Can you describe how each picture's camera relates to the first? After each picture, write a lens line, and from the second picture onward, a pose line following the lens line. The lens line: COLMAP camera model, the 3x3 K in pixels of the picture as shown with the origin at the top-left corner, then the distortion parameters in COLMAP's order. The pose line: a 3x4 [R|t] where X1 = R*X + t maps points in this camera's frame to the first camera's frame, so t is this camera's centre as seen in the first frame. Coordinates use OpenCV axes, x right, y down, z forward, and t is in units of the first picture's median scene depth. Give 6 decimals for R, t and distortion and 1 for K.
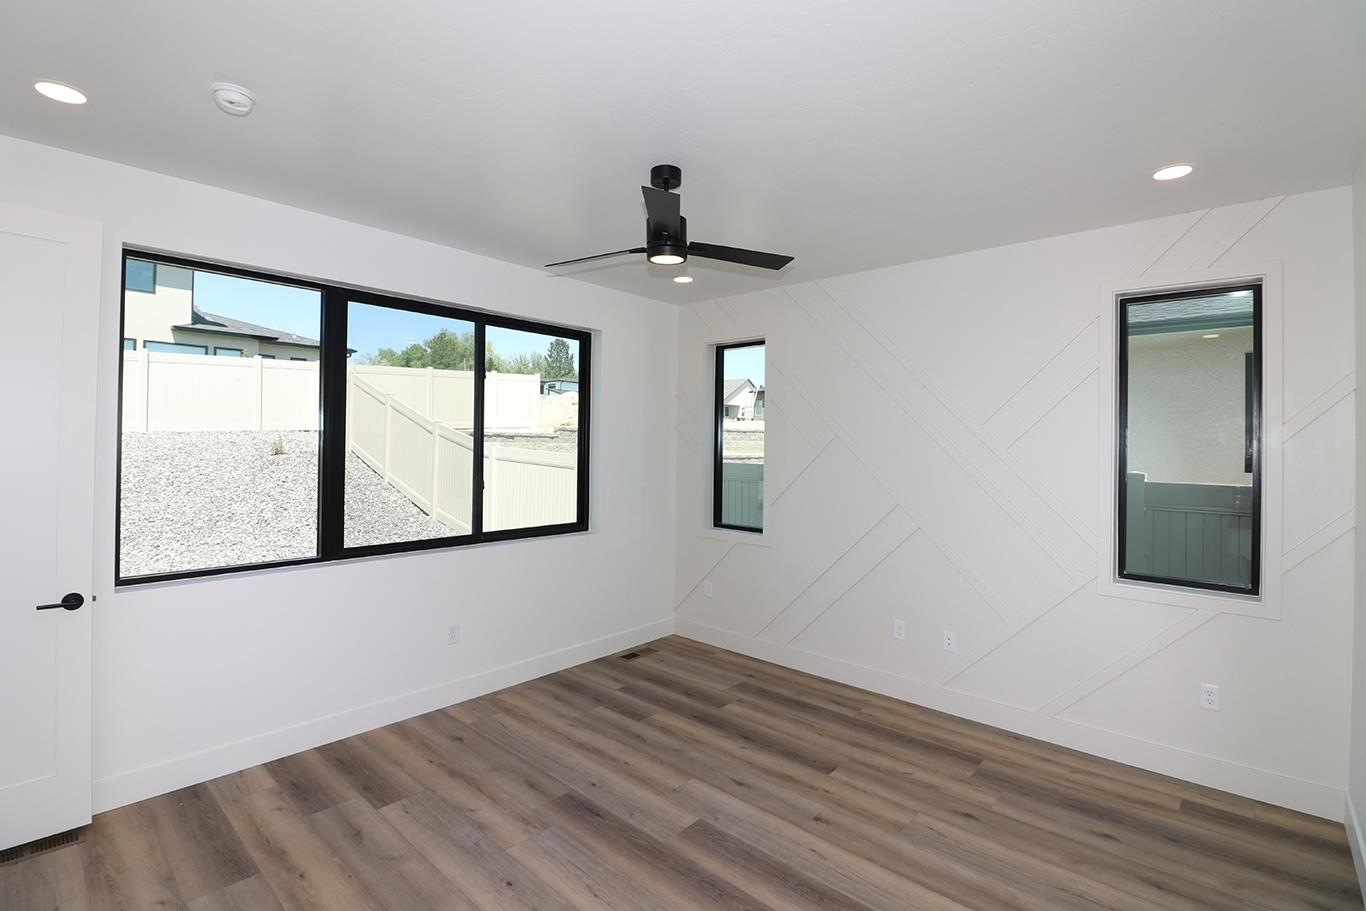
lens RADIAL K [[627.1, 0, 678.7], [0, 627.1, 440.5], [0, 0, 1]] dist [0.001111, -0.013577]
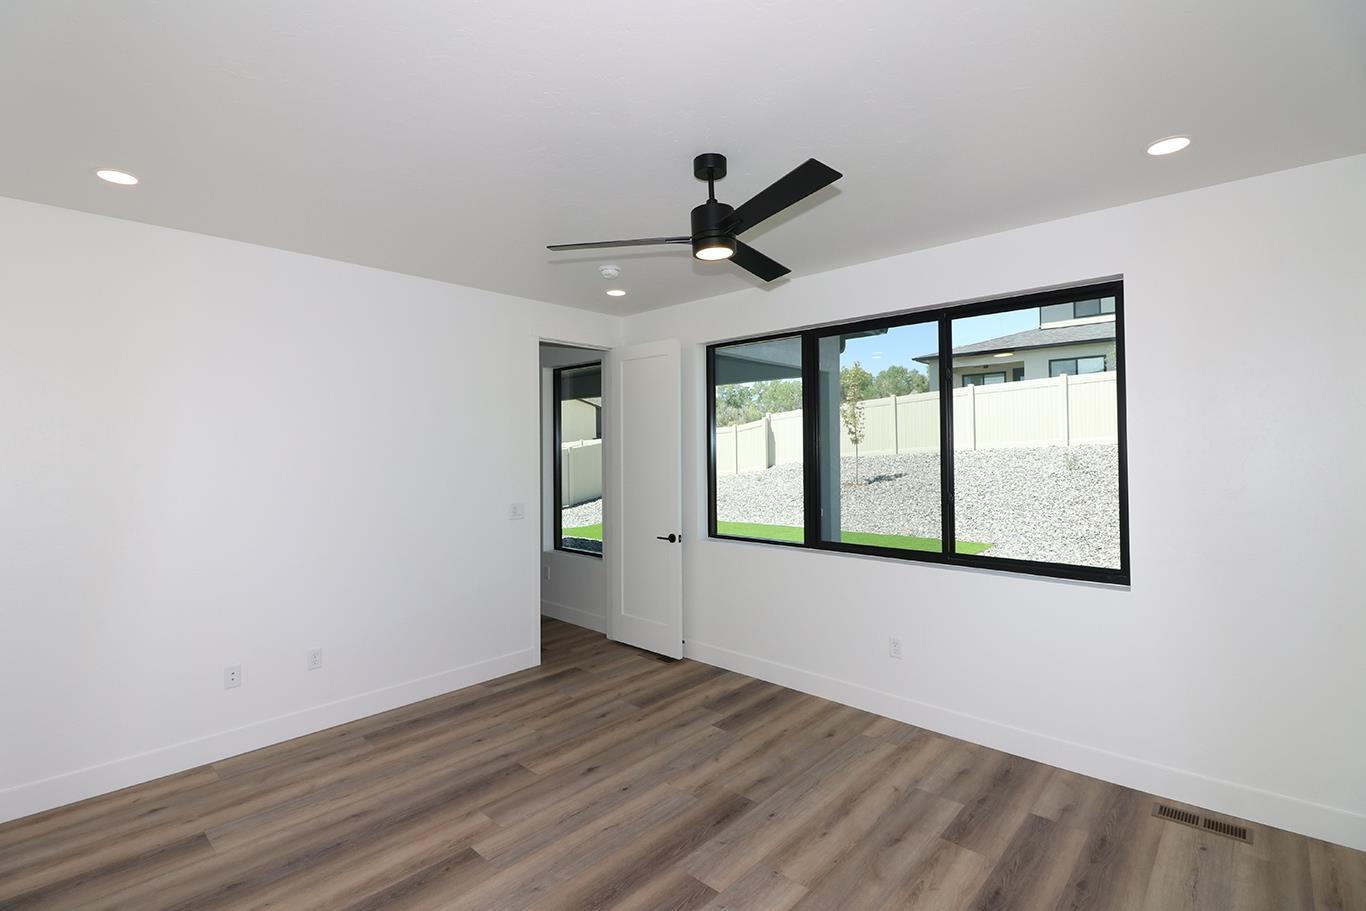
lens RADIAL K [[627.1, 0, 678.7], [0, 627.1, 440.5], [0, 0, 1]] dist [0.001111, -0.013577]
pose [[-0.014408, -0.028340, -0.999495, 0.734210], [0.012561, 0.999514, -0.028521, 0.009466], [0.999817, -0.012965, -0.014045, 0.783678]]
